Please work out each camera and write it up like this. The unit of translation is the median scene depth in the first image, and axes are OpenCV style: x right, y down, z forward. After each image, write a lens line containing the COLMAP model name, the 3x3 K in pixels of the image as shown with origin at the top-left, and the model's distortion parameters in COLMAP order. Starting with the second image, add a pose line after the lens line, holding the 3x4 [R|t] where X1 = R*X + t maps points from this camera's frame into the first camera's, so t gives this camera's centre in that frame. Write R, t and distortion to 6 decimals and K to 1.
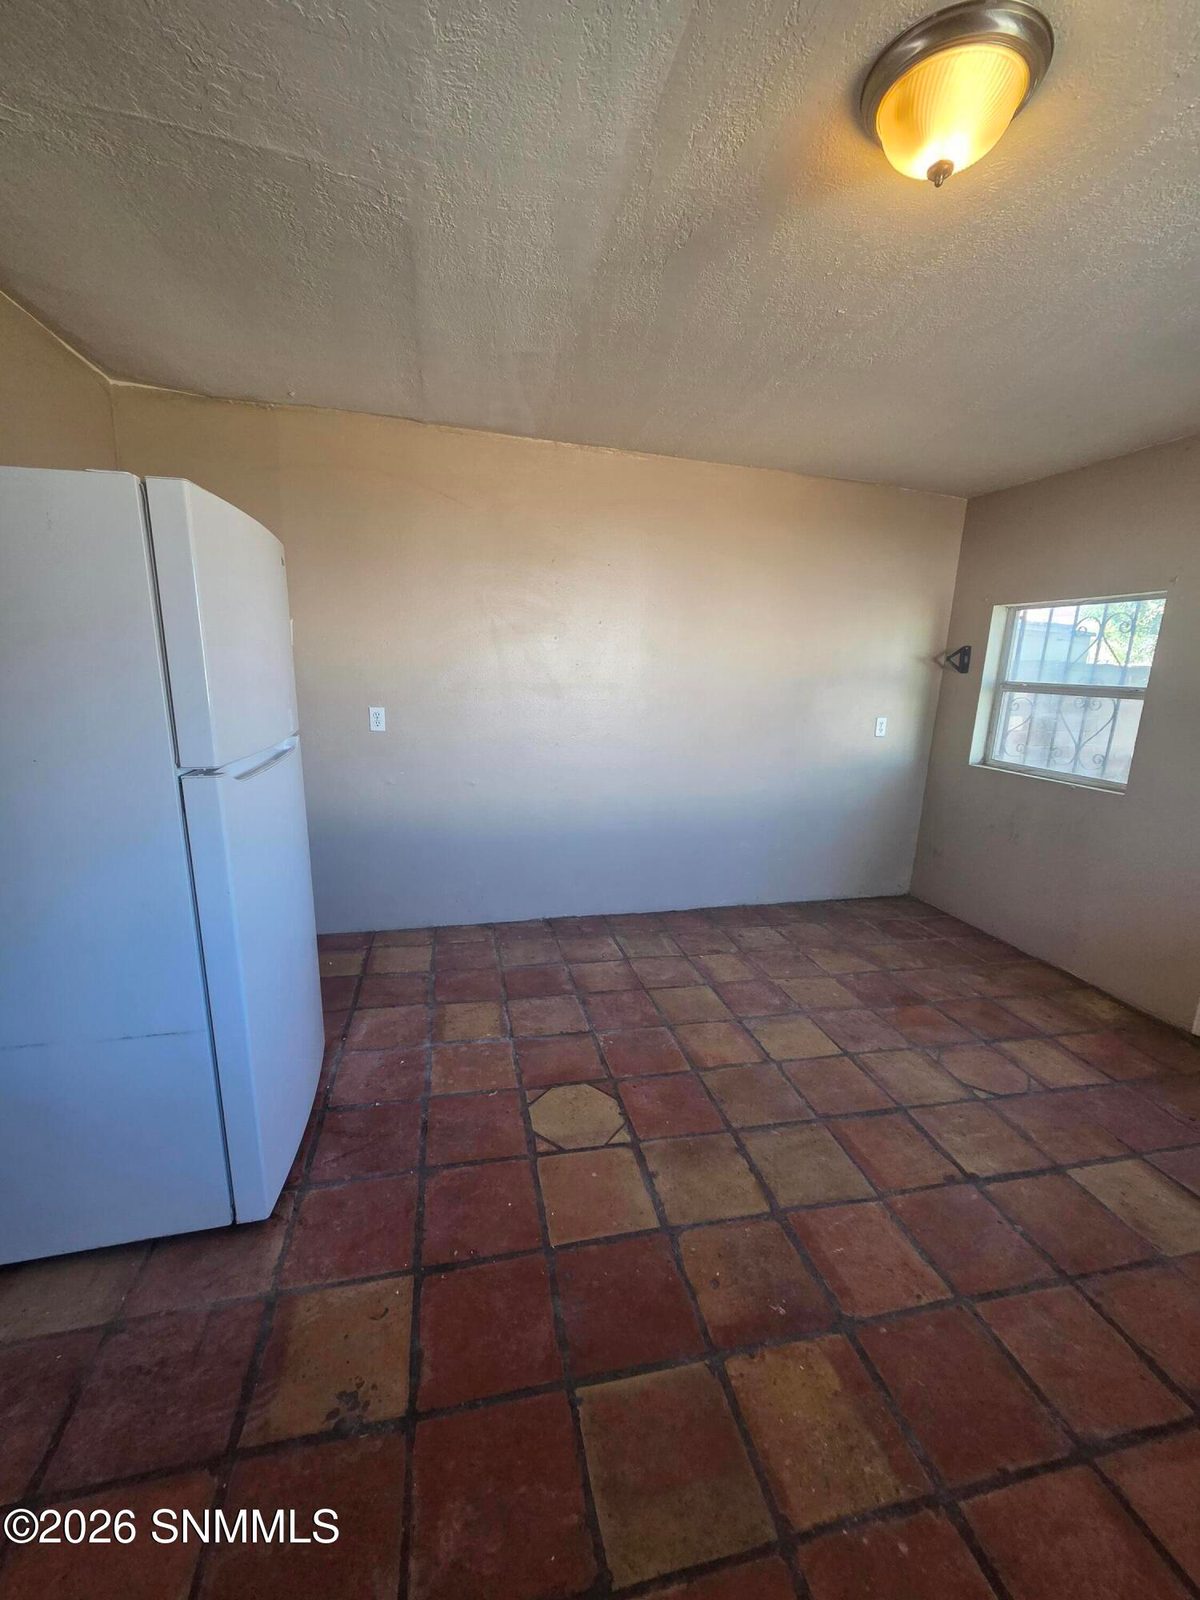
lens RADIAL K [[652.7, 0, 604.7], [0, 652.7, 798.8], [0, 0, 1]] dist [0.005695, -0.002314]
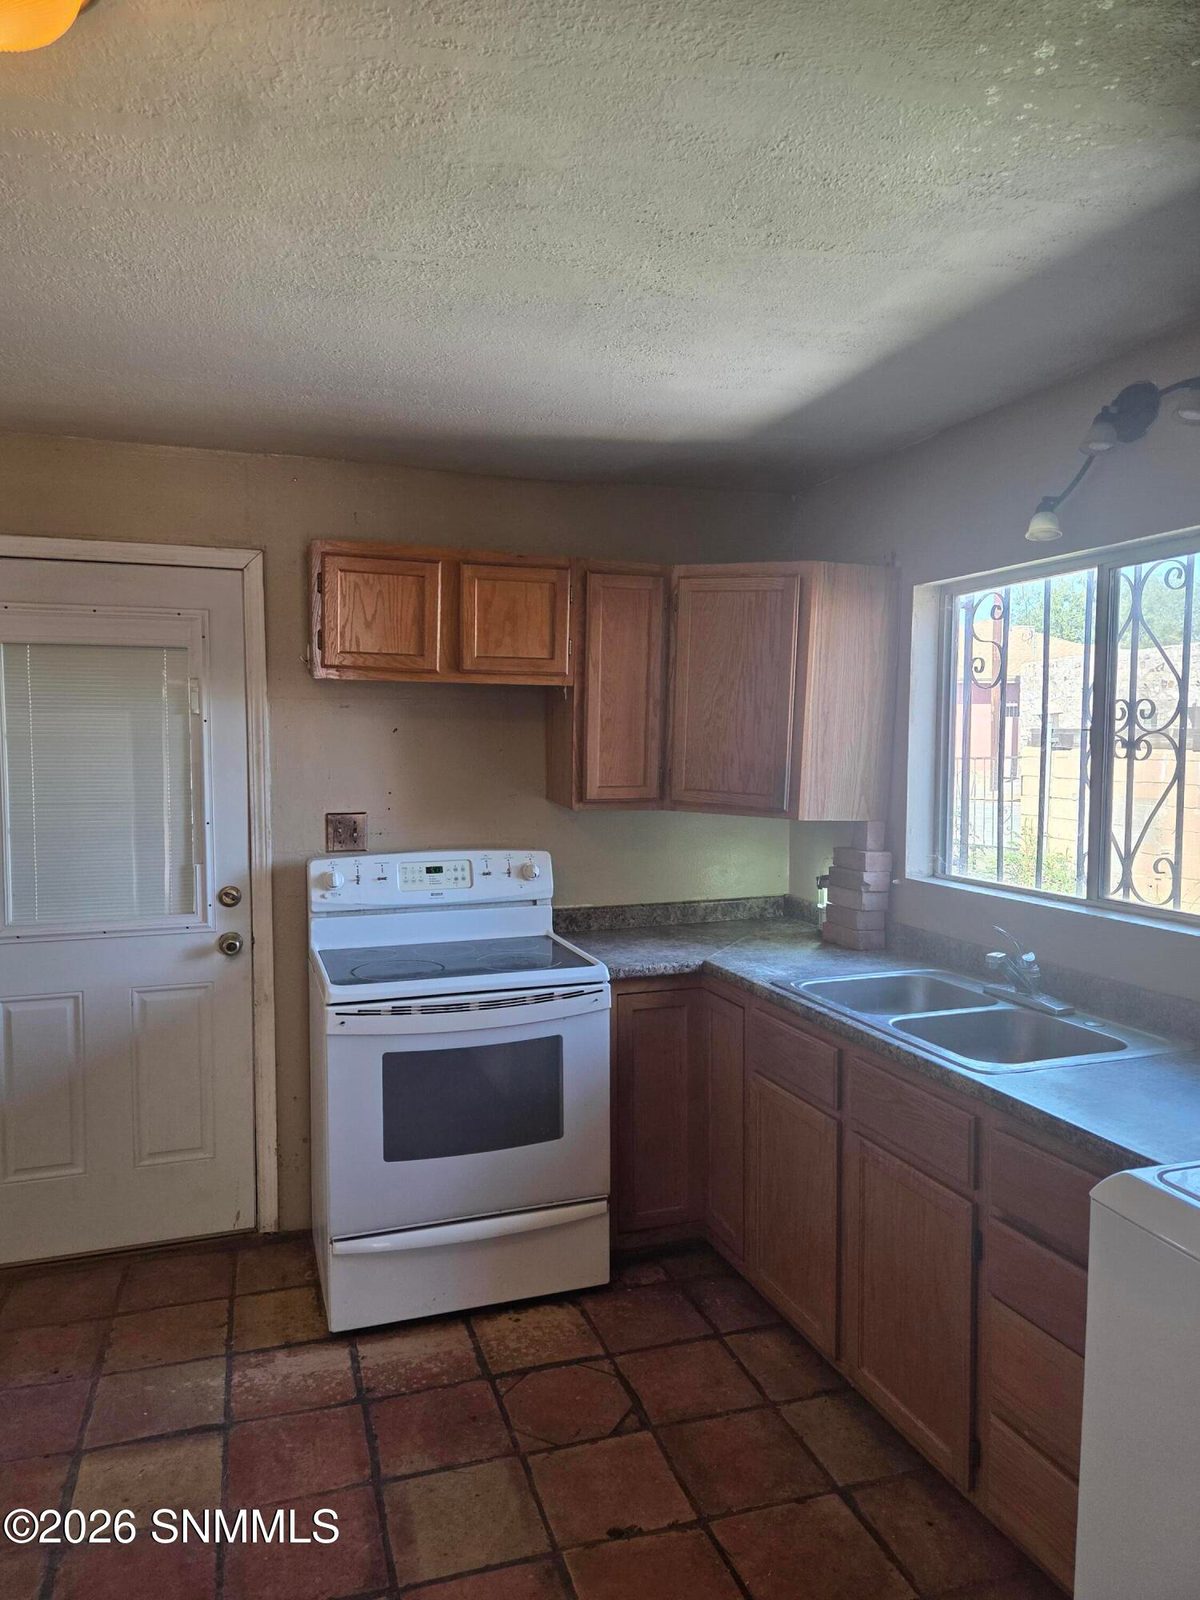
lens RADIAL K [[1075.0, 0, 599.1], [0, 1075.0, 815.9], [0, 0, 1]] dist [0.051696, -0.024536]
pose [[-0.073565, -0.099611, 0.992303, -0.299558], [0.200141, 0.973282, 0.112539, -0.132025], [-0.977001, 0.206879, -0.051664, 0.321740]]
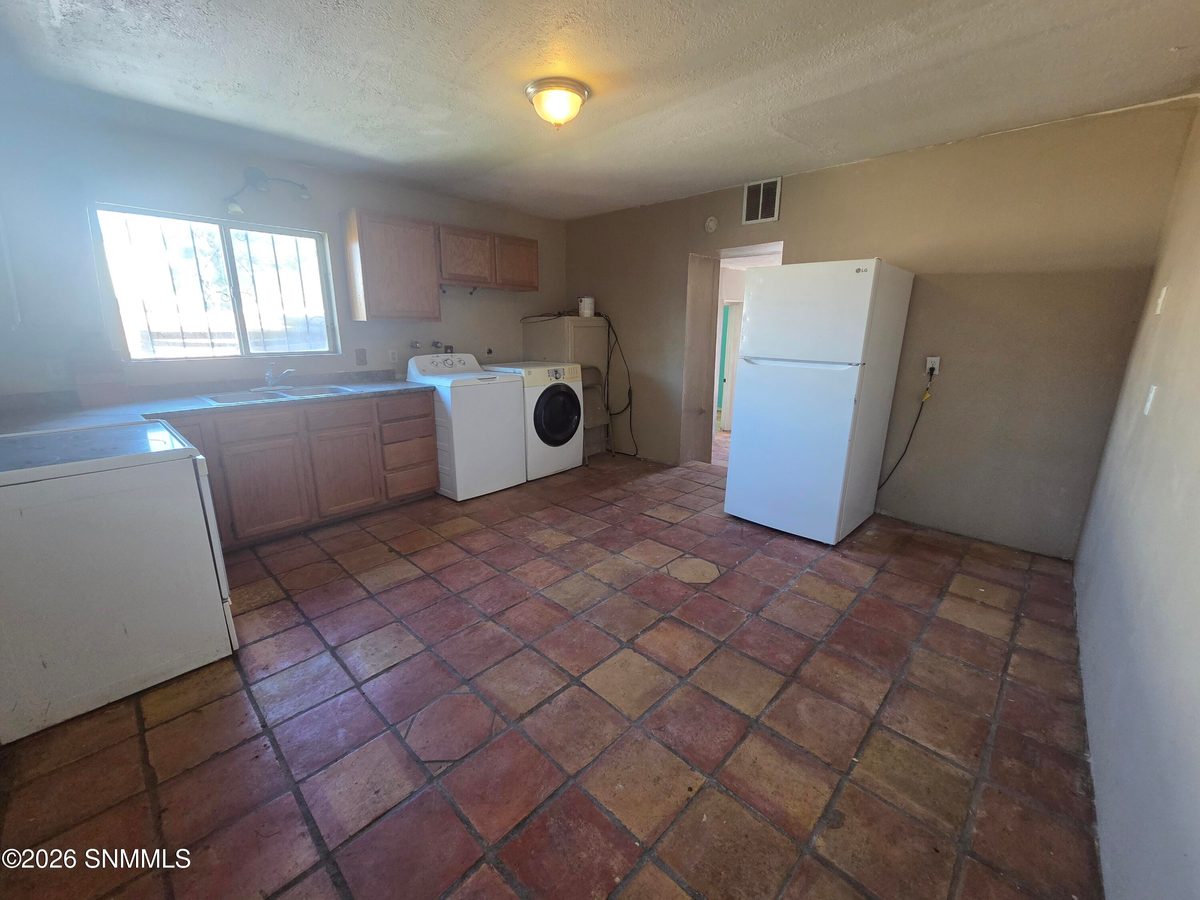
lens RADIAL K [[489.6, 0, 603.7], [0, 489.6, 450.8], [0, 0, 1]] dist [0.005695, -0.002314]
pose [[-0.836046, 0.098444, -0.539756, 0.782001], [-0.149580, 0.905609, 0.396860, -0.288669], [0.527876, 0.412530, -0.742405, 1.571572]]
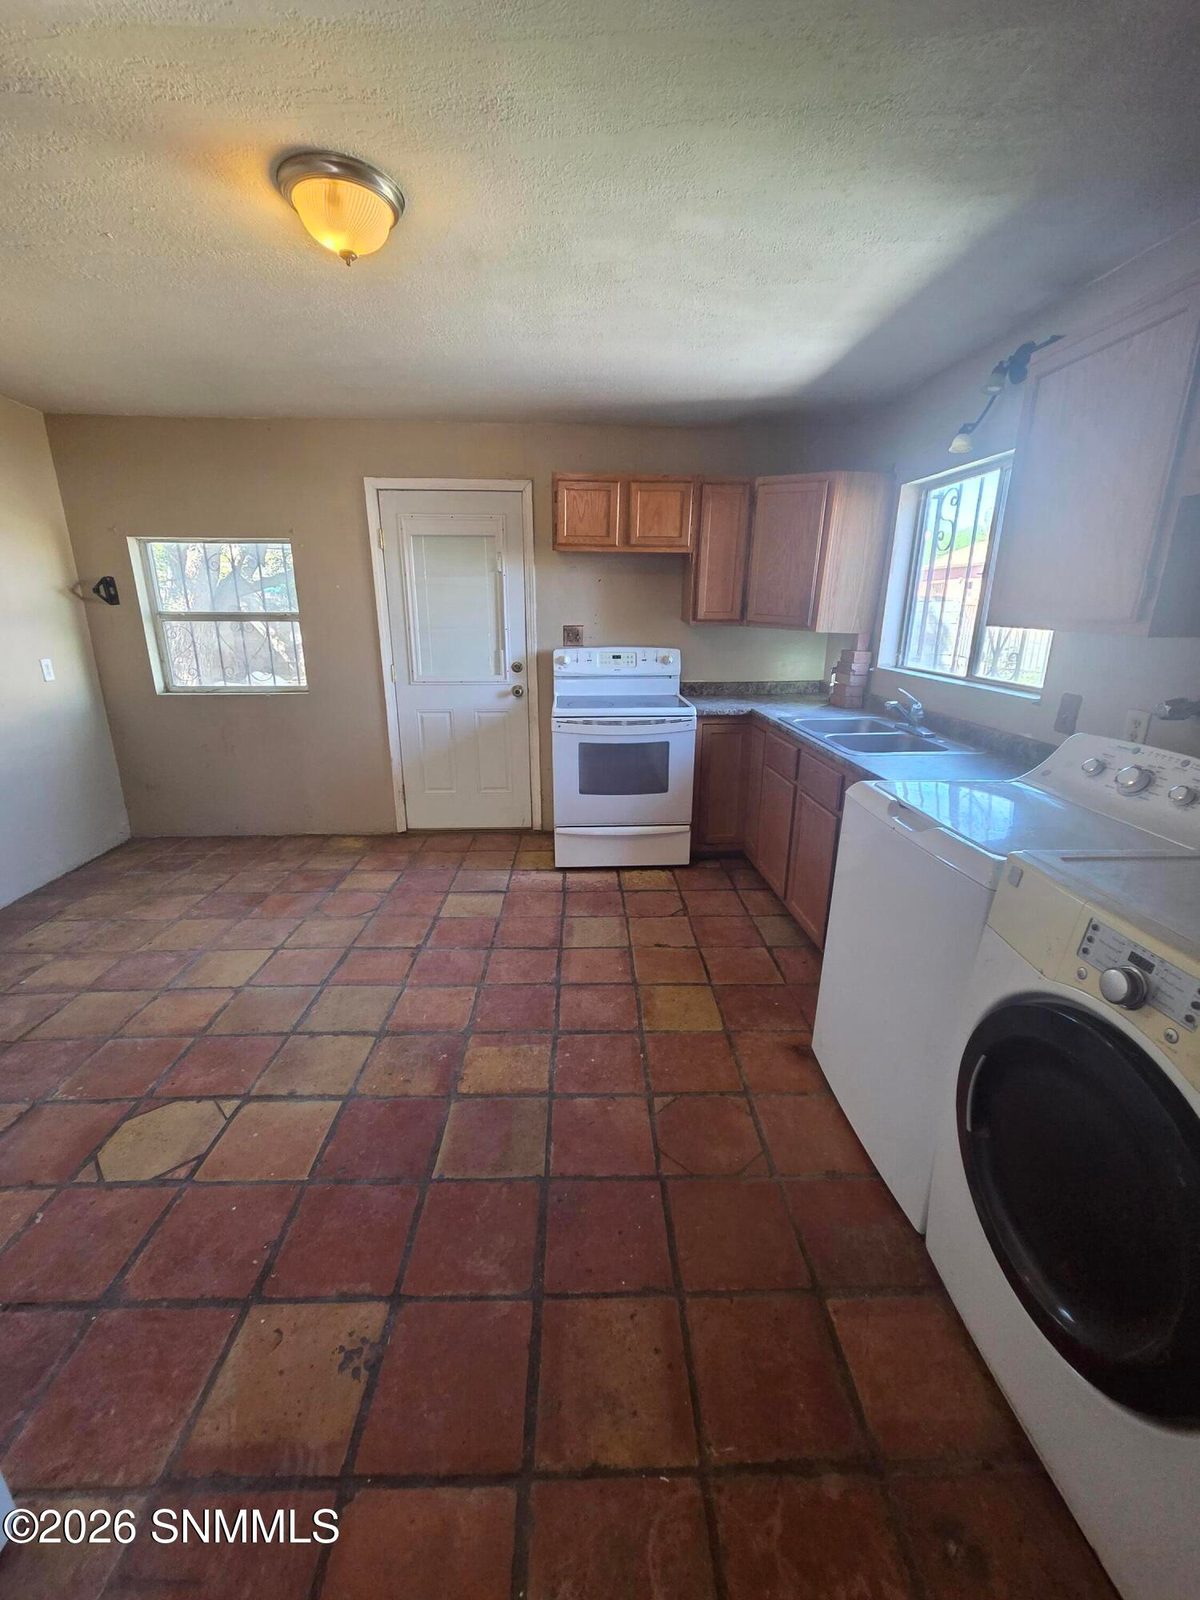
lens RADIAL K [[652.7, 0, 602.7], [0, 652.7, 801.7], [0, 0, 1]] dist [0.005695, -0.002314]
pose [[0.198985, -0.315473, 0.927837, -0.543669], [0.202353, 0.939594, 0.276073, -0.060333], [-0.958884, 0.132816, 0.250802, 0.133966]]
